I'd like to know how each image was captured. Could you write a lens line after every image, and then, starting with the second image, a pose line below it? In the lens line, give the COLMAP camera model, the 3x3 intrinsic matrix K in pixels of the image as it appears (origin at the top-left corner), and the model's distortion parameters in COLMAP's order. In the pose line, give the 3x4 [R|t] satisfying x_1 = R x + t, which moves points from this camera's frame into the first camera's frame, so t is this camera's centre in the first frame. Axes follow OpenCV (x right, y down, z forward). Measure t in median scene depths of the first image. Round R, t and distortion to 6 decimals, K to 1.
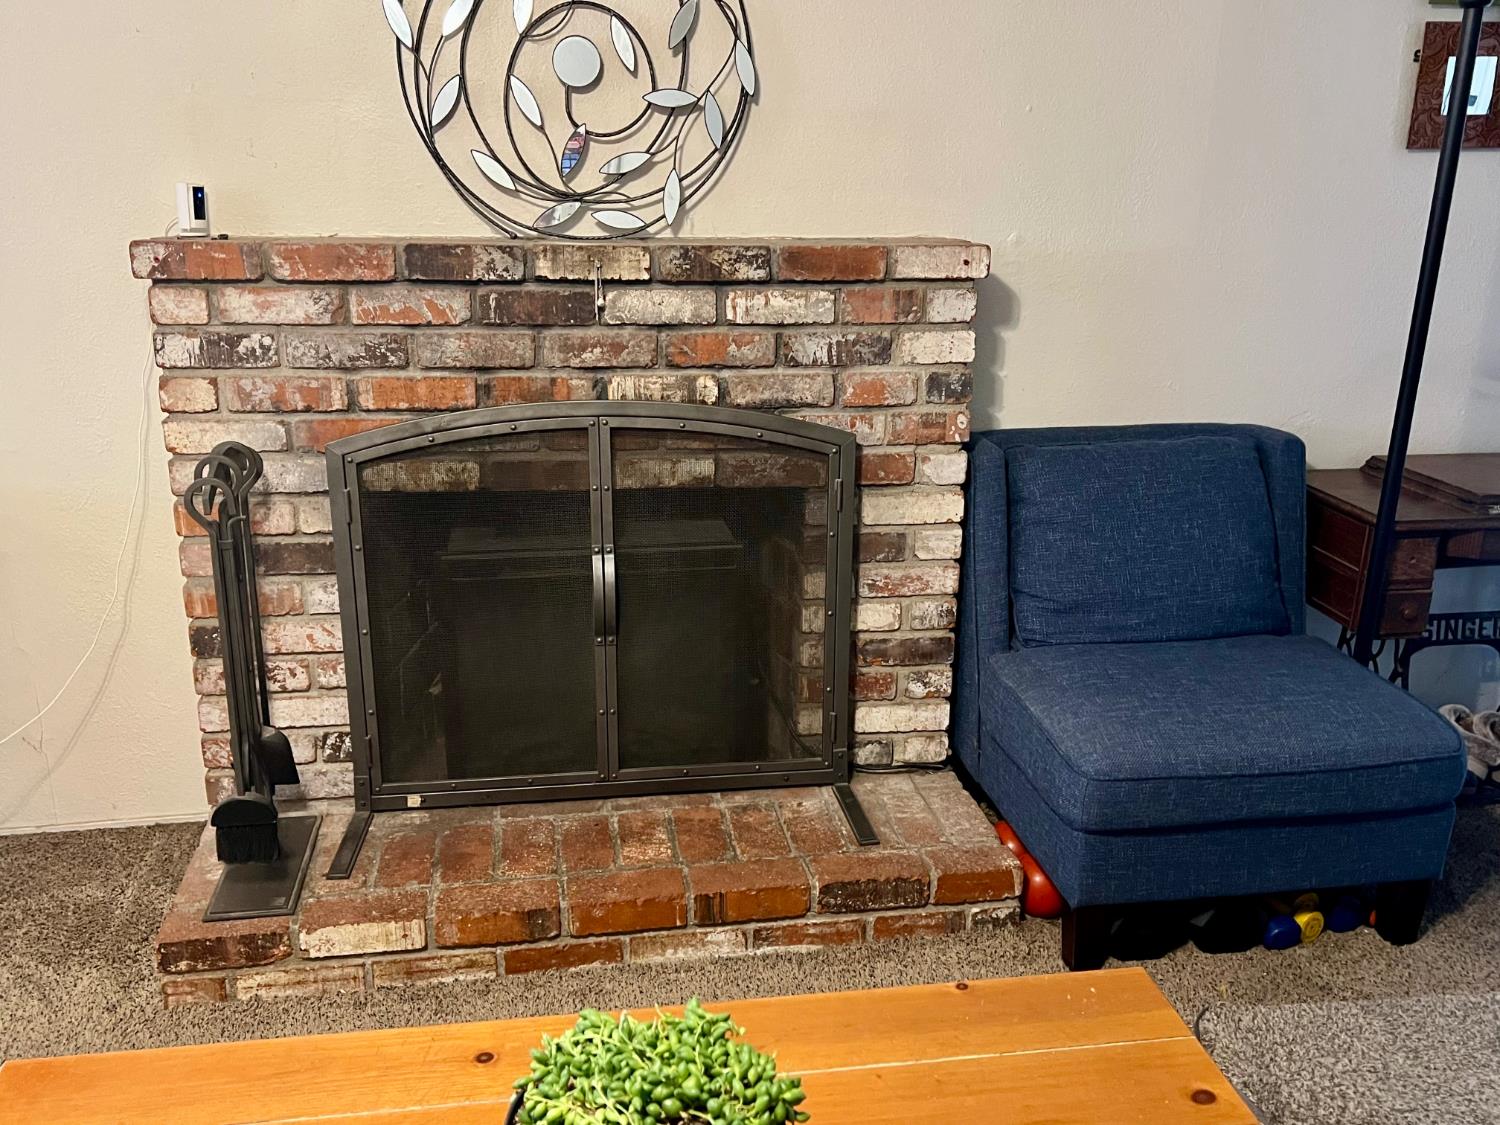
lens RADIAL K [[1297.3, 0, 750.4], [0, 1297.3, 566.2], [0, 0, 1]] dist [0.064140, -0.008448]
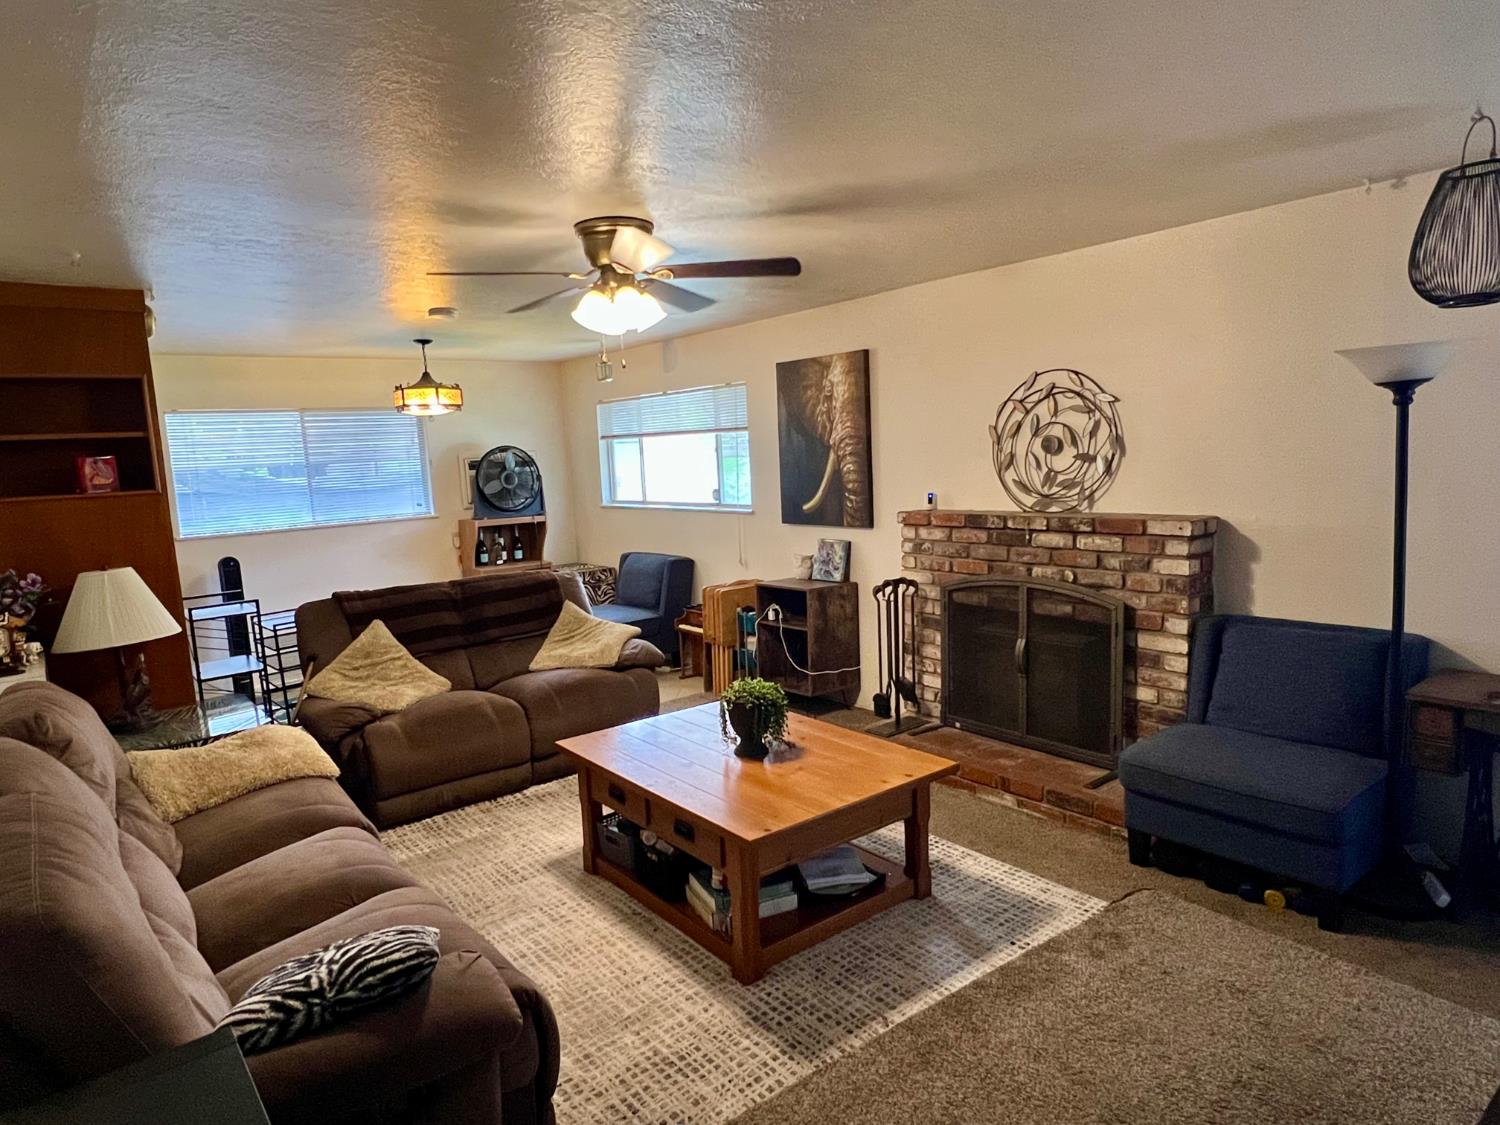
lens RADIAL K [[930.6, 0, 748.8], [0, 930.6, 565.0], [0, 0, 1]] dist [-0.002737, -0.000111]
pose [[0.486474, 0.072767, -0.870660, 1.154936], [-0.214661, 0.975935, -0.038374, 0.032946], [0.846914, 0.205564, 0.490387, -0.318404]]
